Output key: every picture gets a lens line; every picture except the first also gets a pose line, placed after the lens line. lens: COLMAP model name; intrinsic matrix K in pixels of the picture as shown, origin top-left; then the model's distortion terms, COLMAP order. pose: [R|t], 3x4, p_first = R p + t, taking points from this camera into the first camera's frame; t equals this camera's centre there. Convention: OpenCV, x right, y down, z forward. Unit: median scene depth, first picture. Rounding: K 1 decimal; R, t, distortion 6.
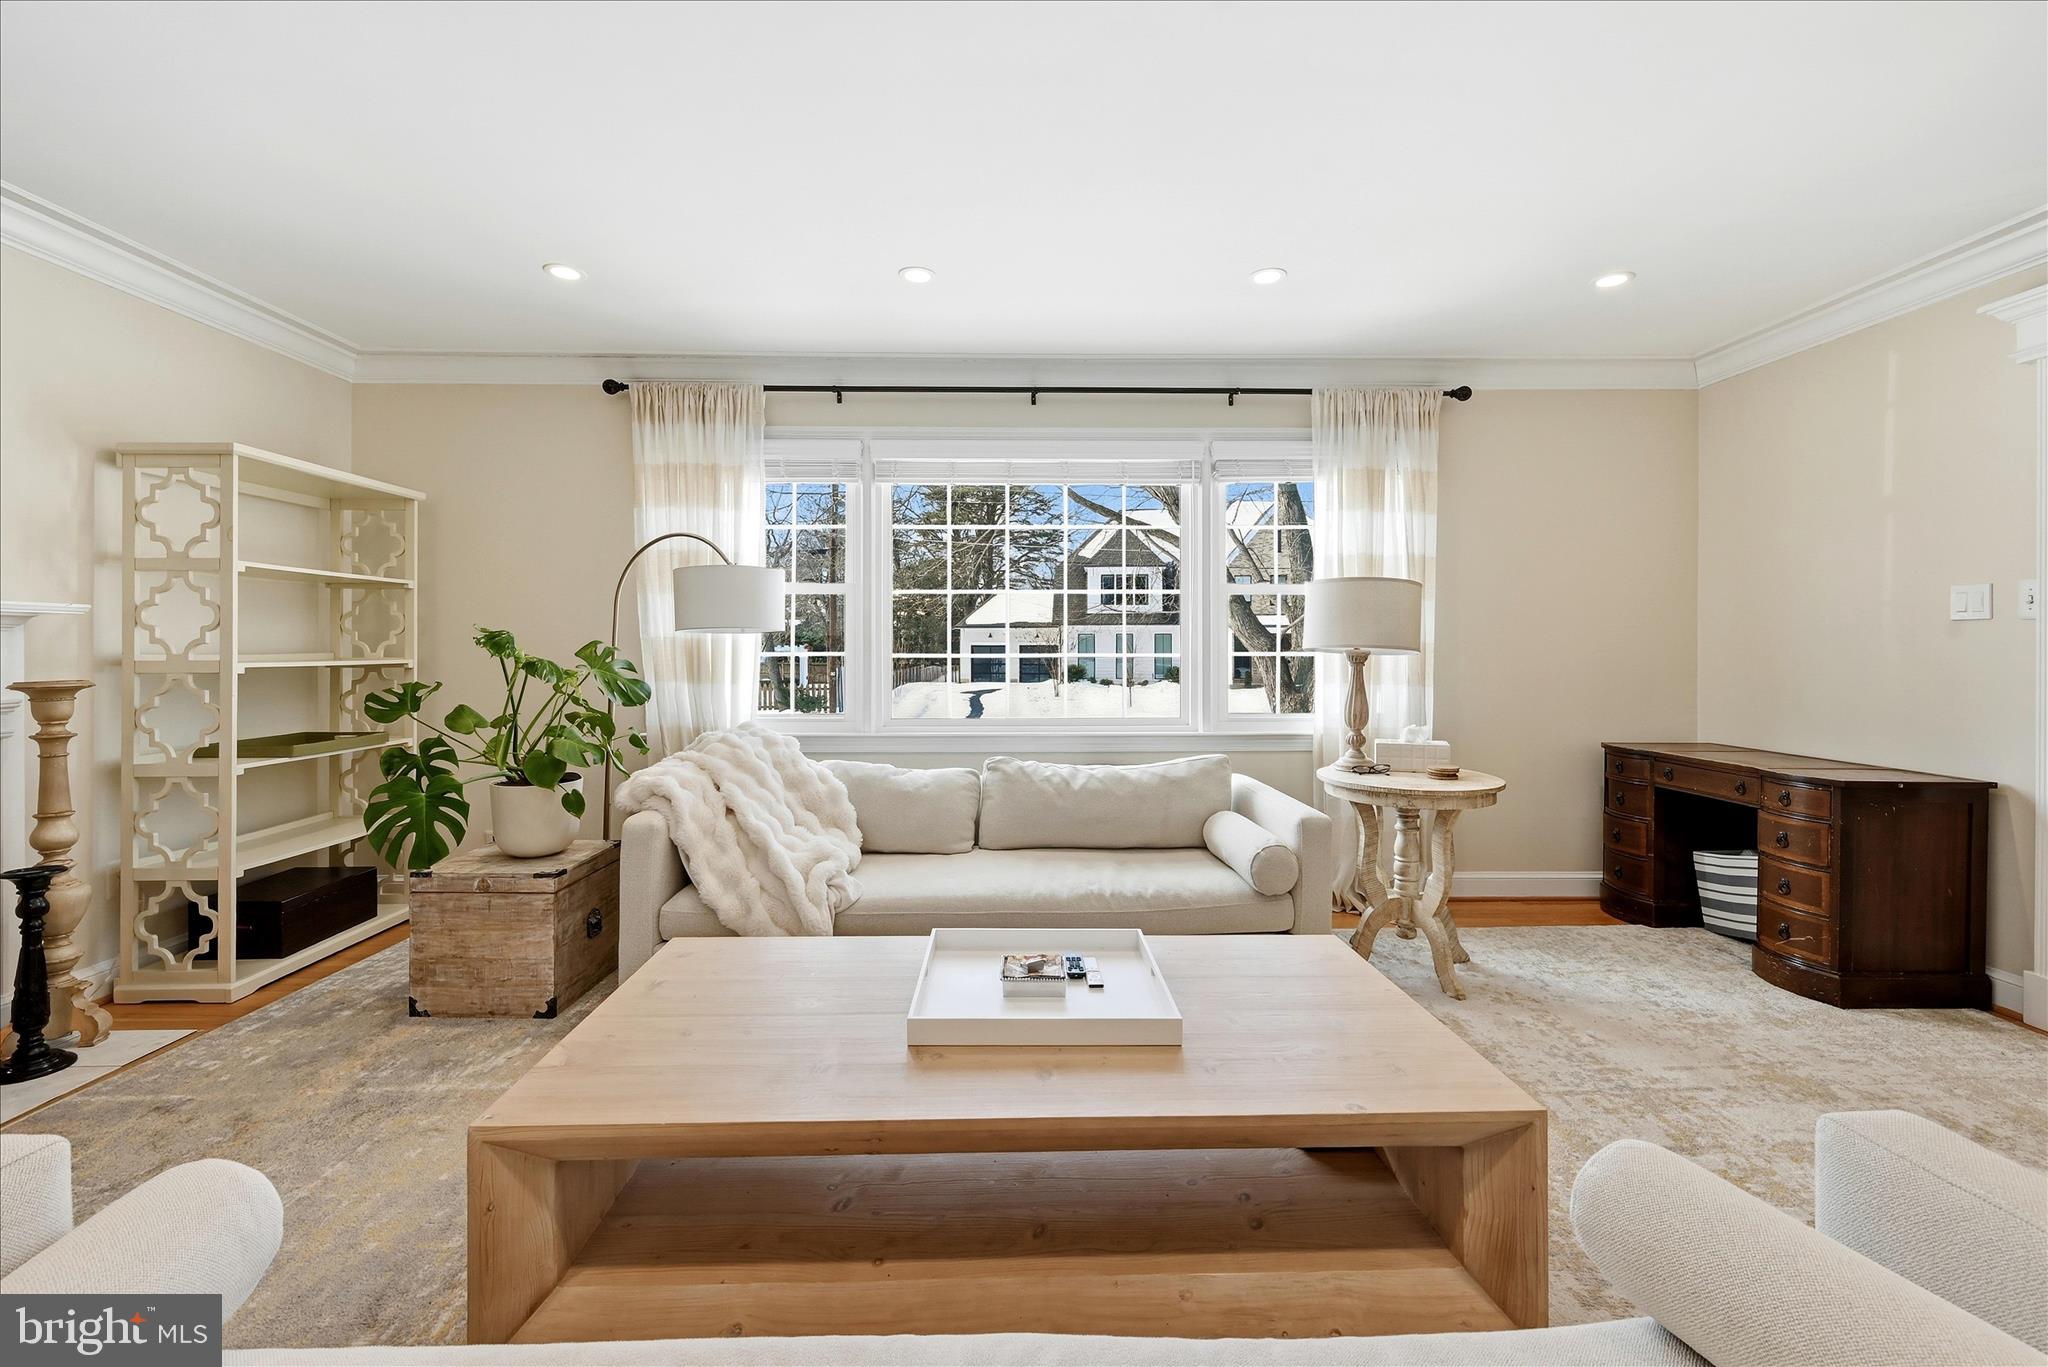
lens RADIAL K [[837.3, 0, 1024.6], [0, 837.3, 671.5], [0, 0, 1]] dist [0.000616, 0.000015]
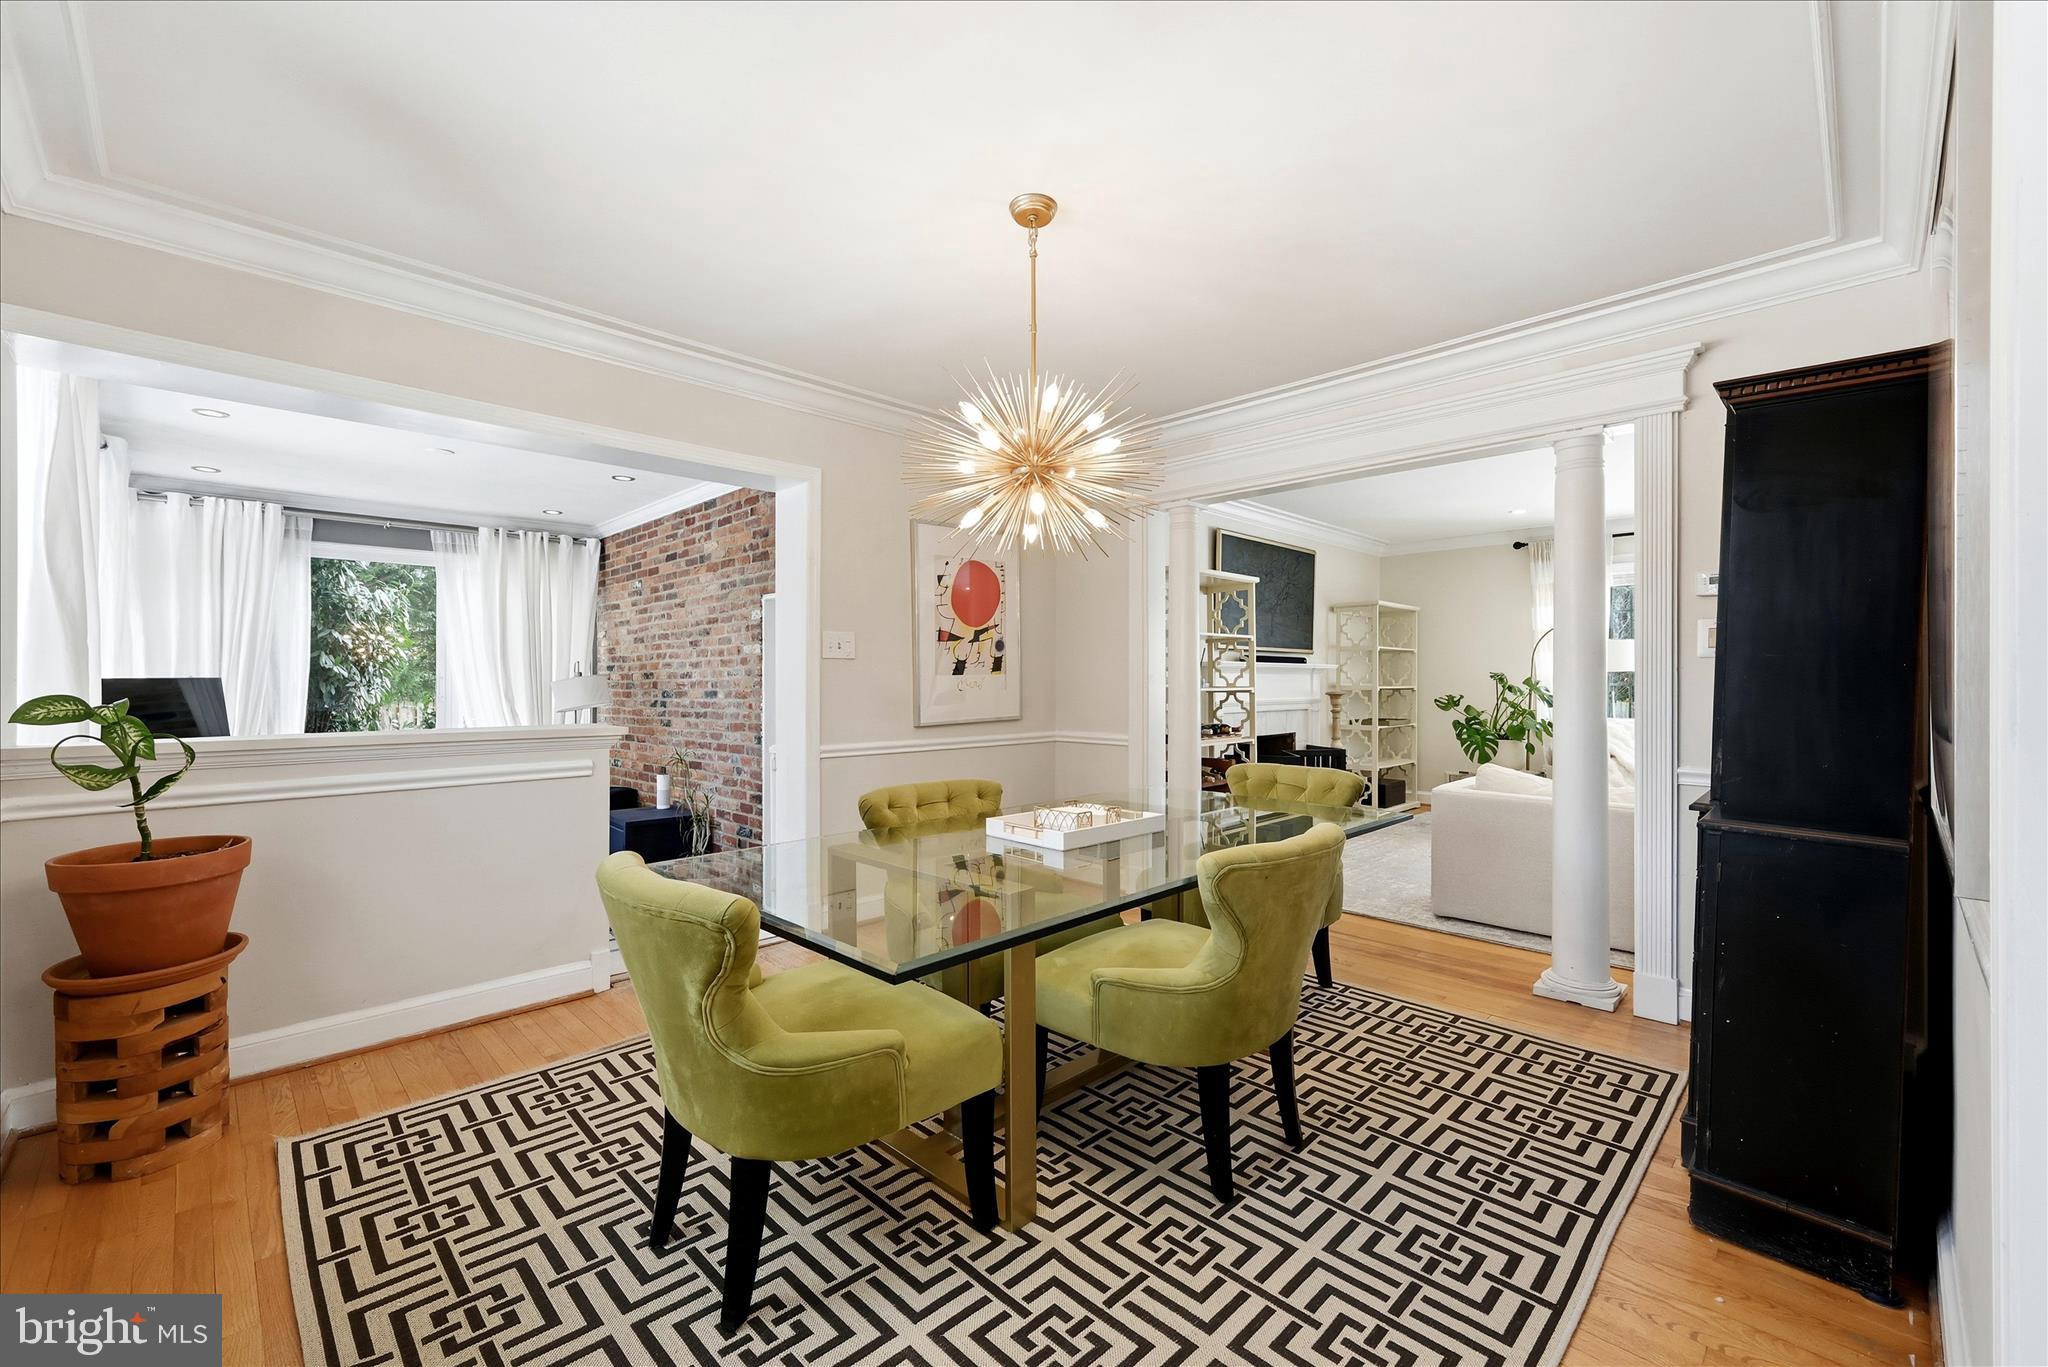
lens RADIAL K [[837.3, 0, 1024.6], [0, 837.3, 671.5], [0, 0, 1]] dist [0.000616, 0.000015]
pose [[0.683573, -0.011718, -0.729788, 0.178281], [-0.022111, 0.999080, -0.036752, 0.060843], [0.729547, 0.041259, 0.682685, -1.514911]]
